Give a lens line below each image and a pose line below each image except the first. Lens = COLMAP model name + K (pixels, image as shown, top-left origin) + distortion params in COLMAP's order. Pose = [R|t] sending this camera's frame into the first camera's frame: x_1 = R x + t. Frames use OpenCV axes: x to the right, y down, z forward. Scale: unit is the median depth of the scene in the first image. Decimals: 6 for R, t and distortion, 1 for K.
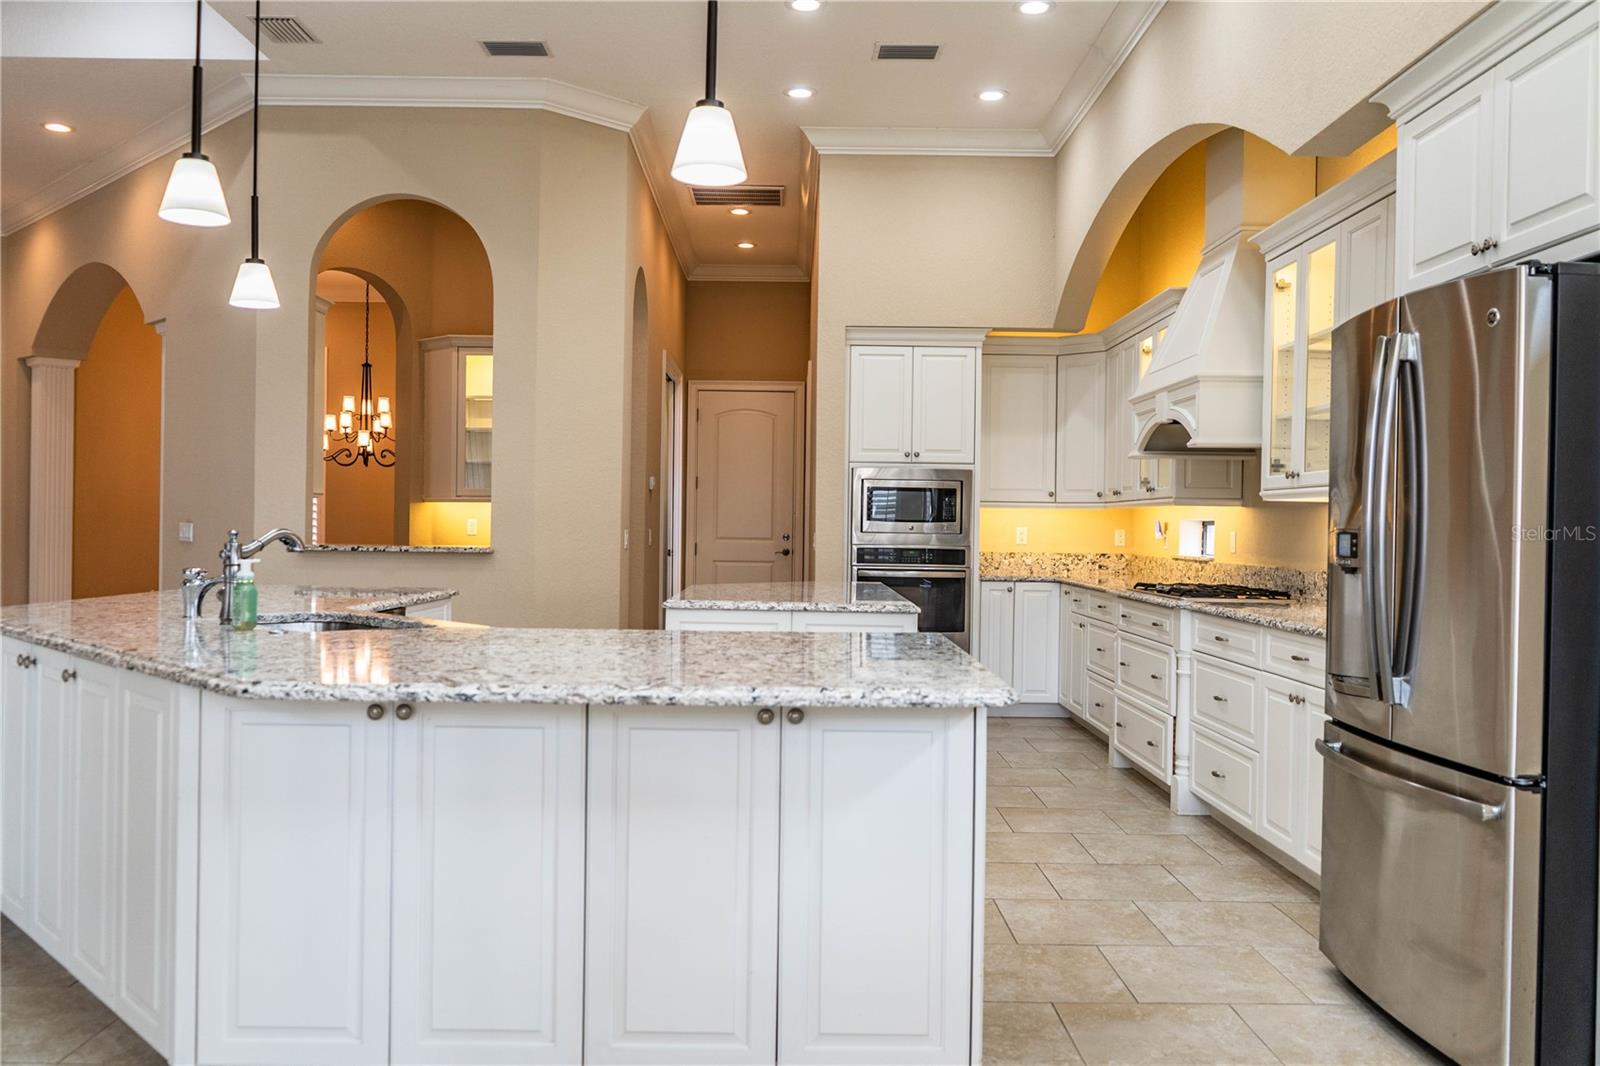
lens RADIAL K [[1278.1, 0, 799.9], [0, 1278.1, 534.1], [0, 0, 1]] dist [-0.015345, 0.008963]
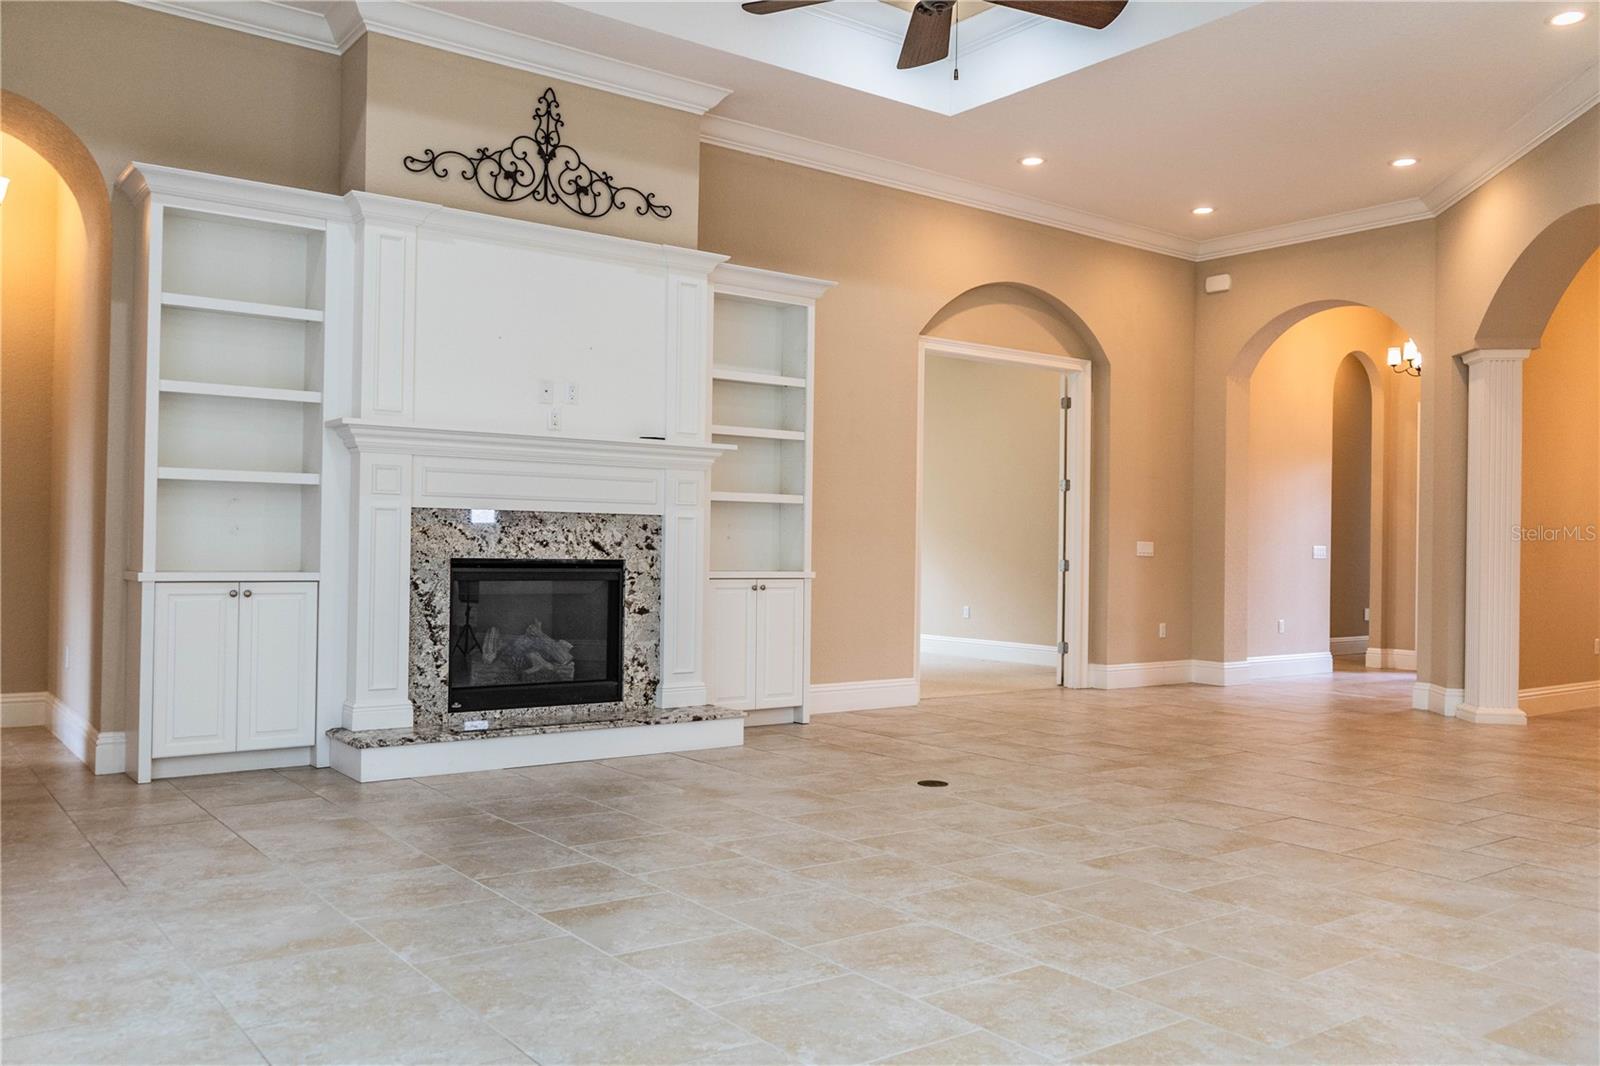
lens RADIAL K [[1278.1, 0, 797.4], [0, 1278.1, 531.3], [0, 0, 1]] dist [-0.015345, 0.008963]
pose [[0.595728, -0.011179, -0.803108, -0.274457], [-0.016396, 0.999526, -0.026075, 0.009173], [0.803019, 0.028701, 0.595262, 0.213768]]
